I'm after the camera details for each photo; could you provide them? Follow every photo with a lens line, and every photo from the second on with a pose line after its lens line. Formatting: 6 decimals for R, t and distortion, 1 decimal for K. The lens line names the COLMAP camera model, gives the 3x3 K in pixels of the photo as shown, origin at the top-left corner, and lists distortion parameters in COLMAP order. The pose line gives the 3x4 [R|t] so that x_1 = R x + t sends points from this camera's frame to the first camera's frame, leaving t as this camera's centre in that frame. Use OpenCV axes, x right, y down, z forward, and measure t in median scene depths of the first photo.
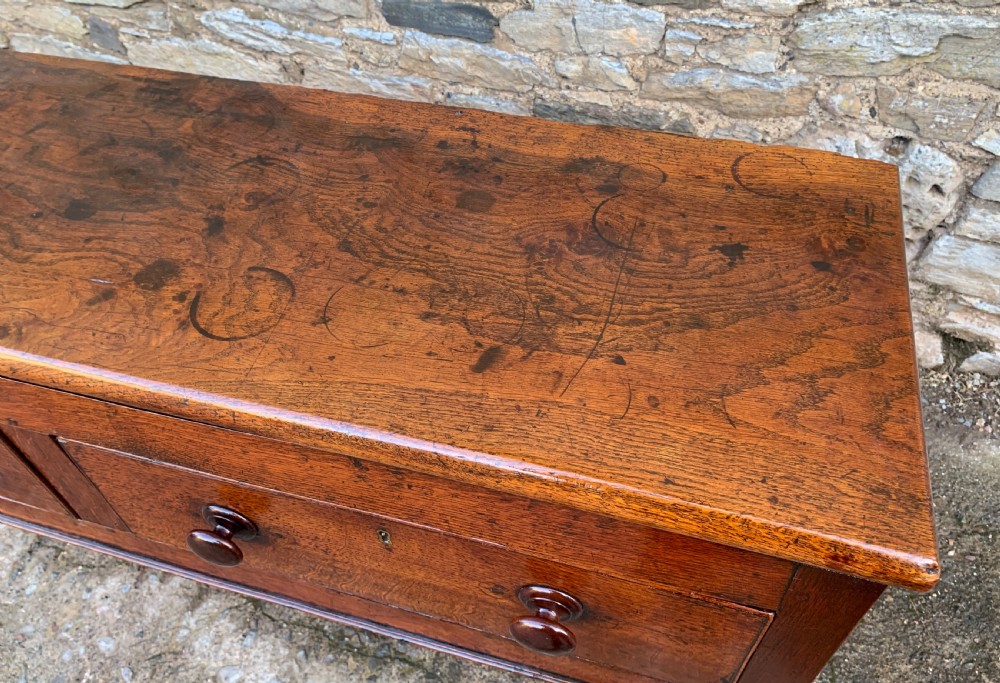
lens RADIAL K [[769.6, 0, 498.1], [0, 769.6, 306.3], [0, 0, 1]] dist [0.009574, 0.000661]
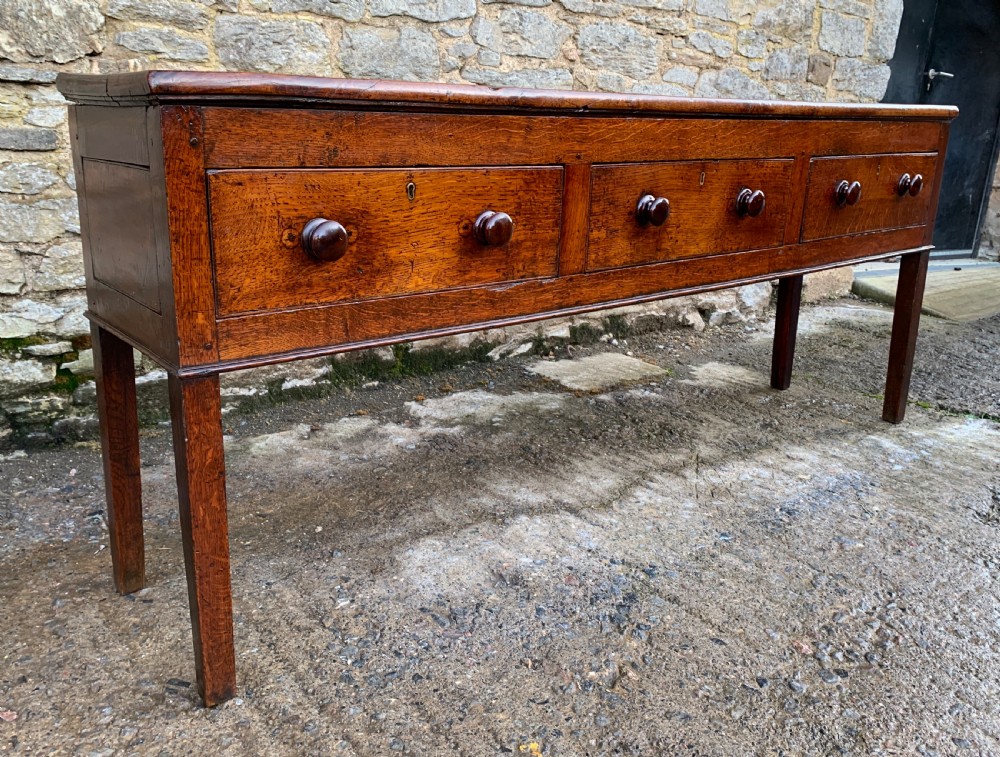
lens RADIAL K [[844.4, 0, 460.4], [0, 844.4, 348.5], [0, 0, 1]] dist [0.046148, -0.059692]
pose [[0.583607, -0.174780, 0.793004, -1.820655], [0.561453, 0.792377, -0.238556, 0.348692], [-0.586663, 0.584458, 0.560567, 0.256762]]
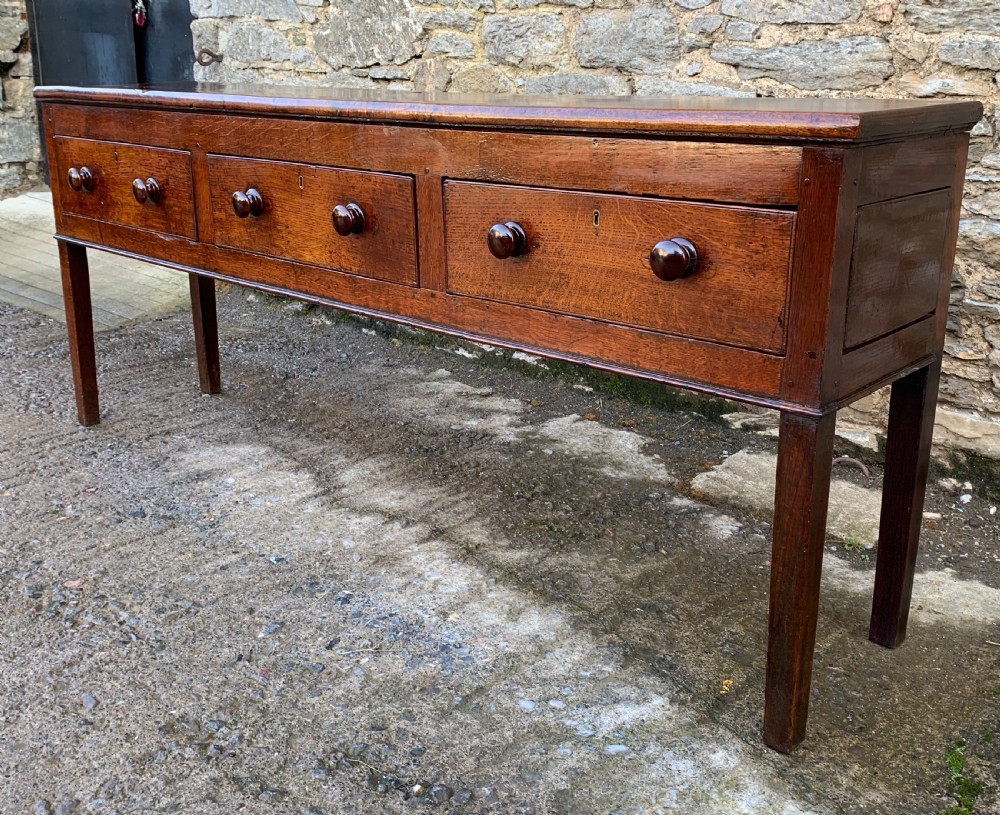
lens RADIAL K [[1042.7, 0, 504.7], [0, 1042.7, 364.1], [0, 0, 1]] dist [0.098100, -0.218889]
pose [[0.898932, 0.149460, -0.411805, 0.332680], [-0.333796, 0.842467, -0.422882, 0.800201], [0.283728, 0.517601, 0.807210, -0.379124]]
